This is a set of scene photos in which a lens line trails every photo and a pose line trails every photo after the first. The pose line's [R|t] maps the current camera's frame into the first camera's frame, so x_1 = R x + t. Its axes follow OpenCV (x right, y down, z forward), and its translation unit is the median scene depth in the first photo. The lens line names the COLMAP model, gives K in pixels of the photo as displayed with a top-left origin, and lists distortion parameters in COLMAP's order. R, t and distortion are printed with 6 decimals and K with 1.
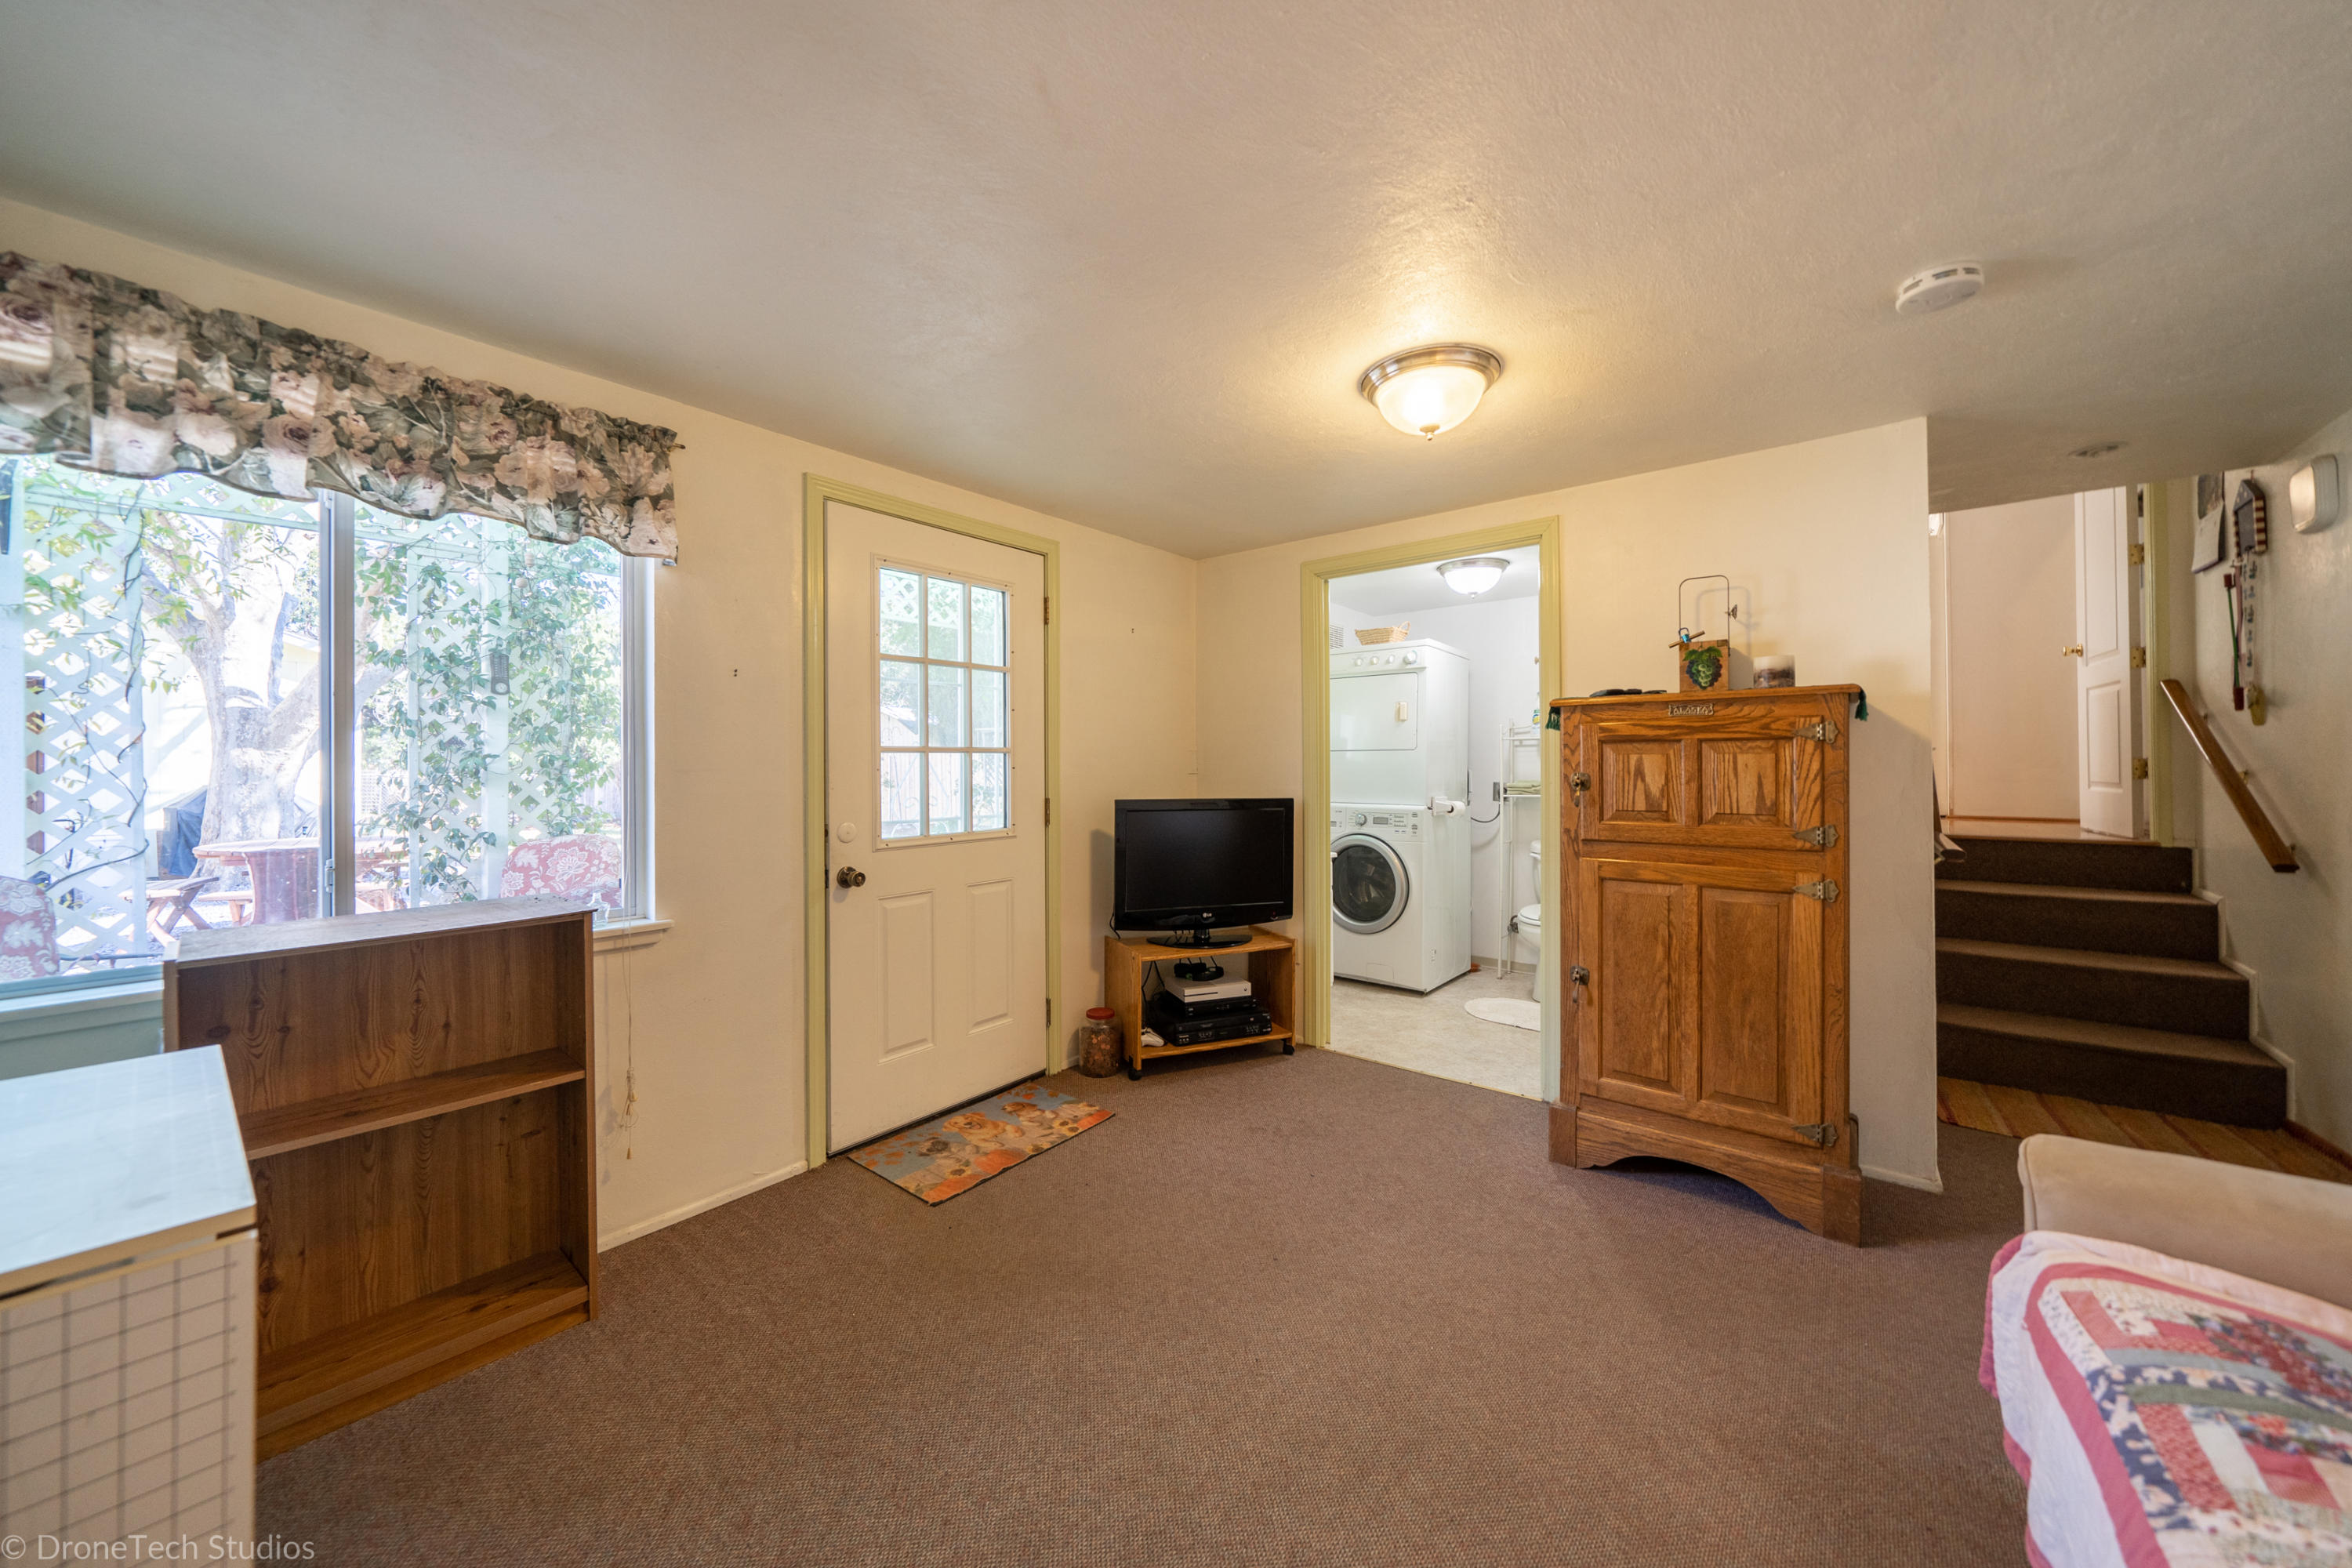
lens RADIAL K [[820.5, 0, 1169.7], [0, 820.5, 751.5], [0, 0, 1]] dist [-0.000772, 0.000090]
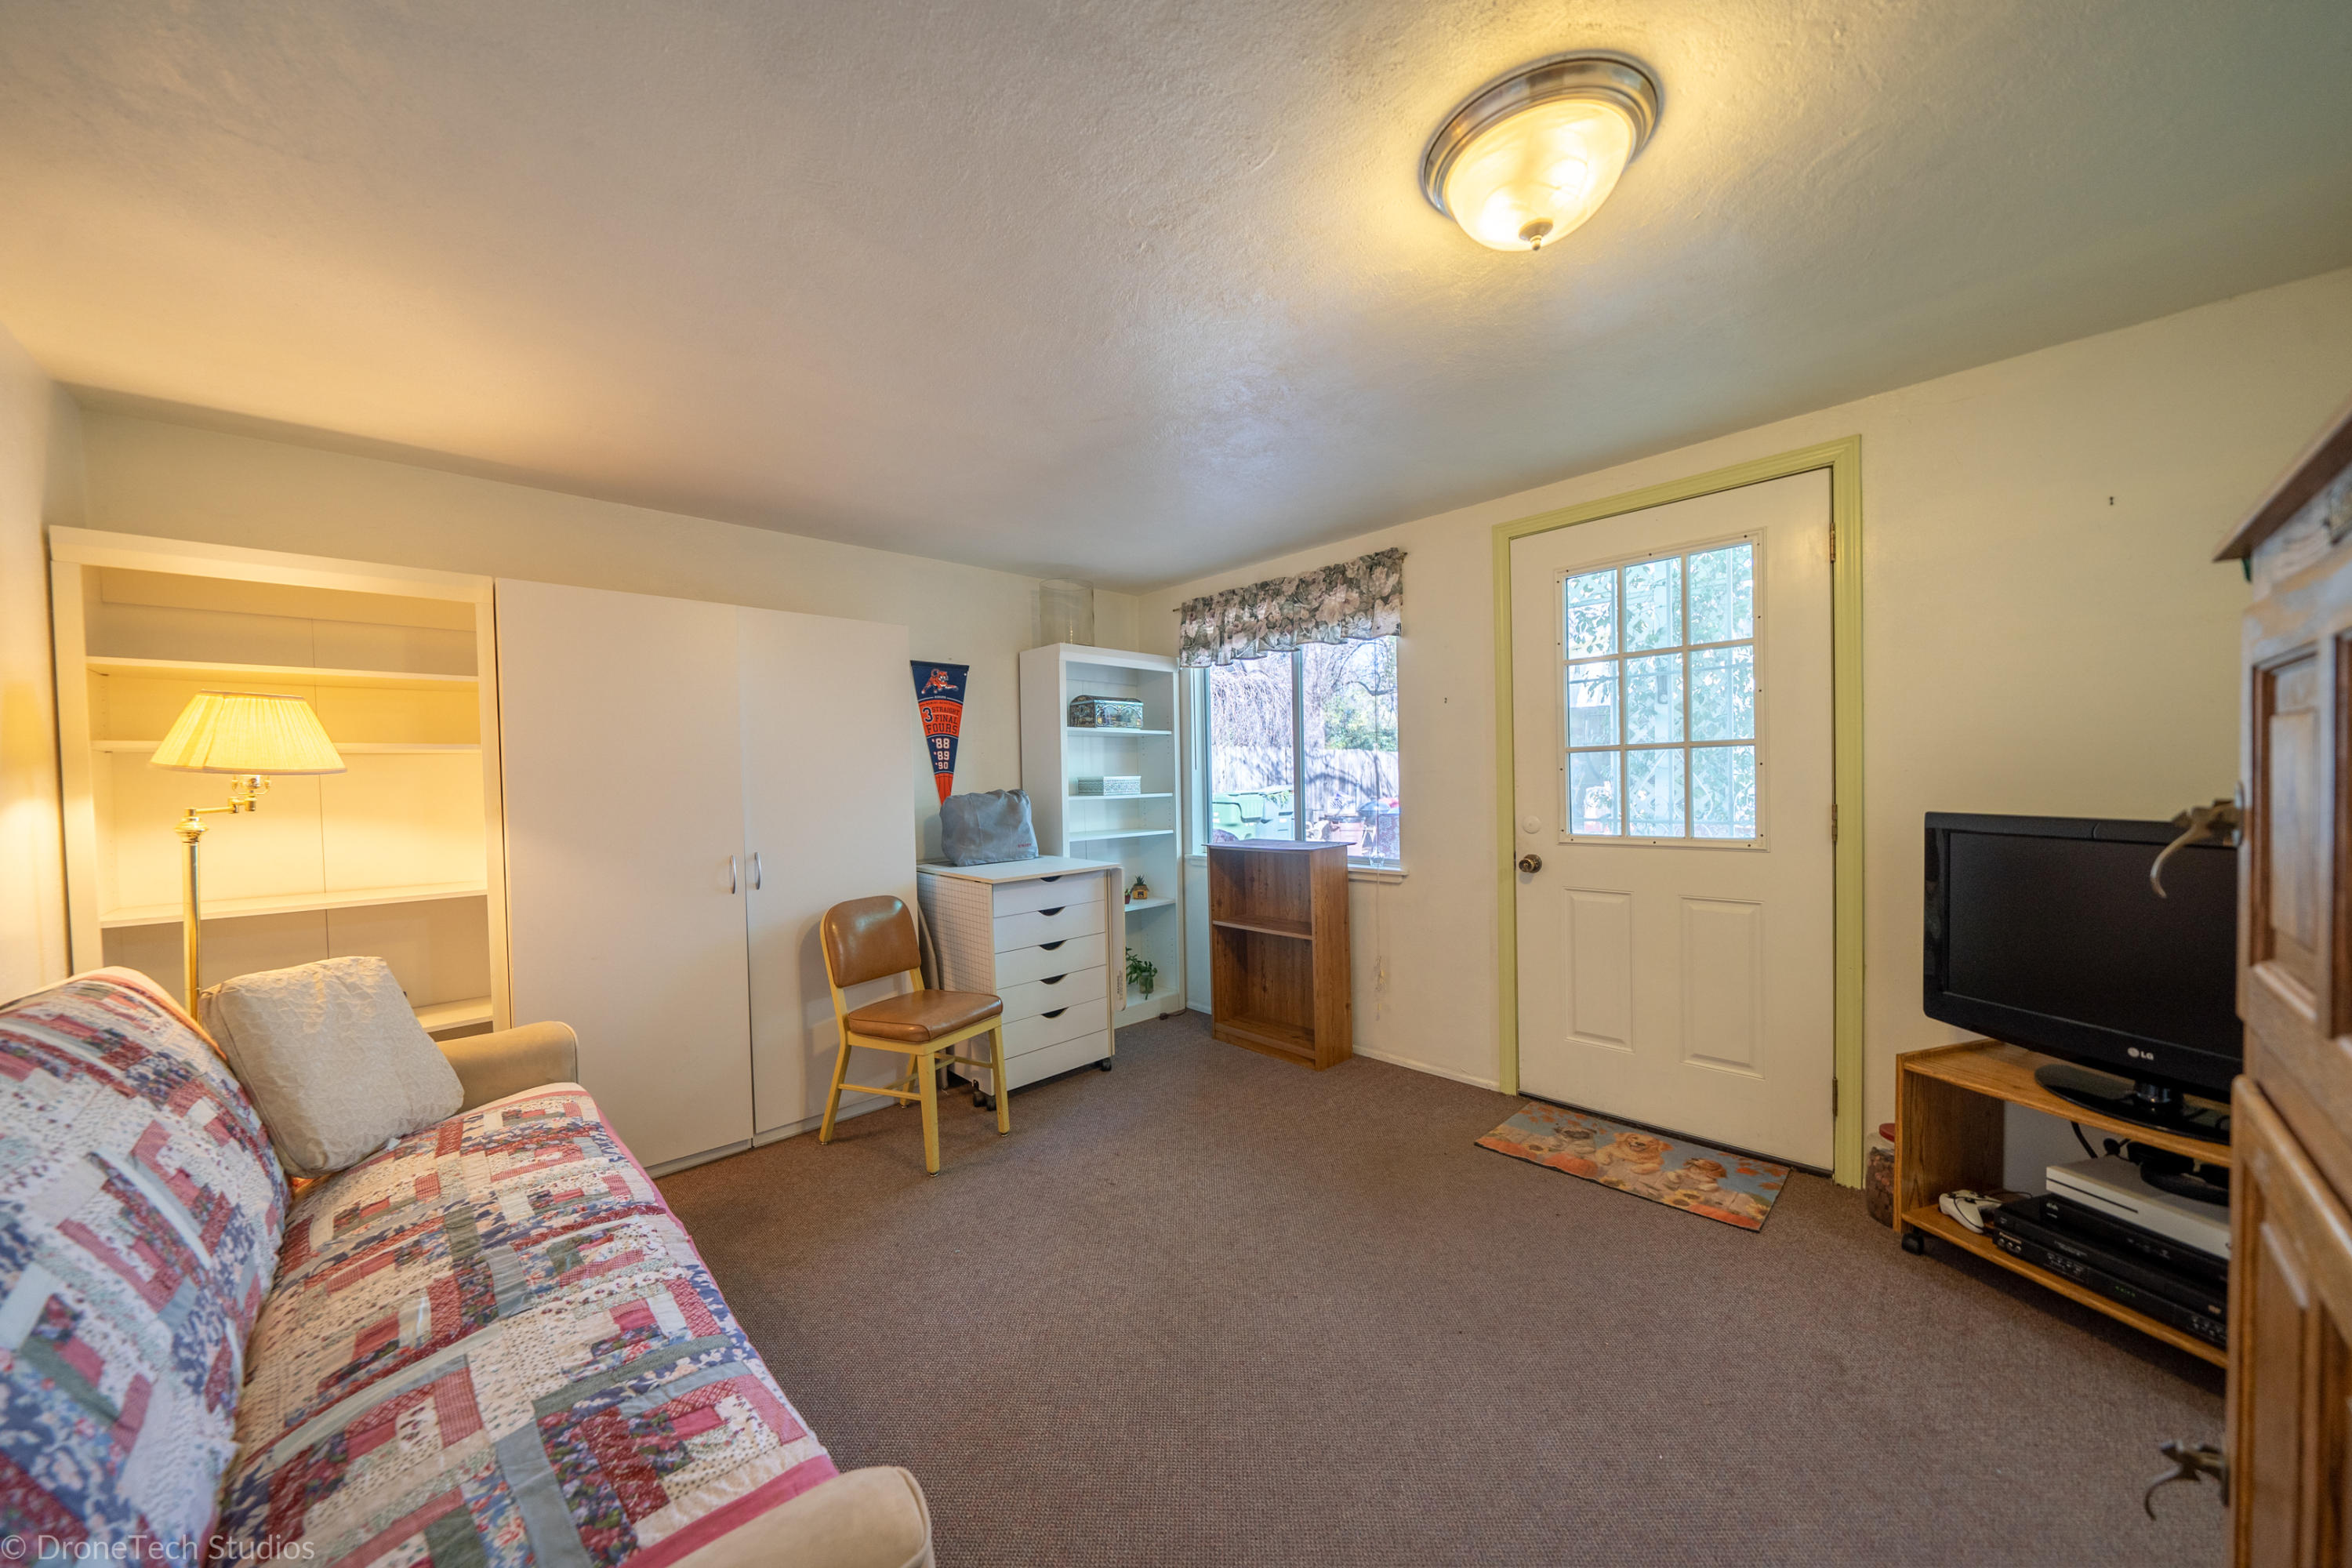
lens RADIAL K [[817.7, 0, 1176.0], [0, 817.7, 784.0], [0, 0, 1]] dist [-0.000436, 0.000008]
pose [[-0.116750, 0.016407, -0.993026, 0.842278], [0.040140, 0.999125, 0.011789, 0.009206], [0.992350, -0.038483, -0.117306, 0.677956]]
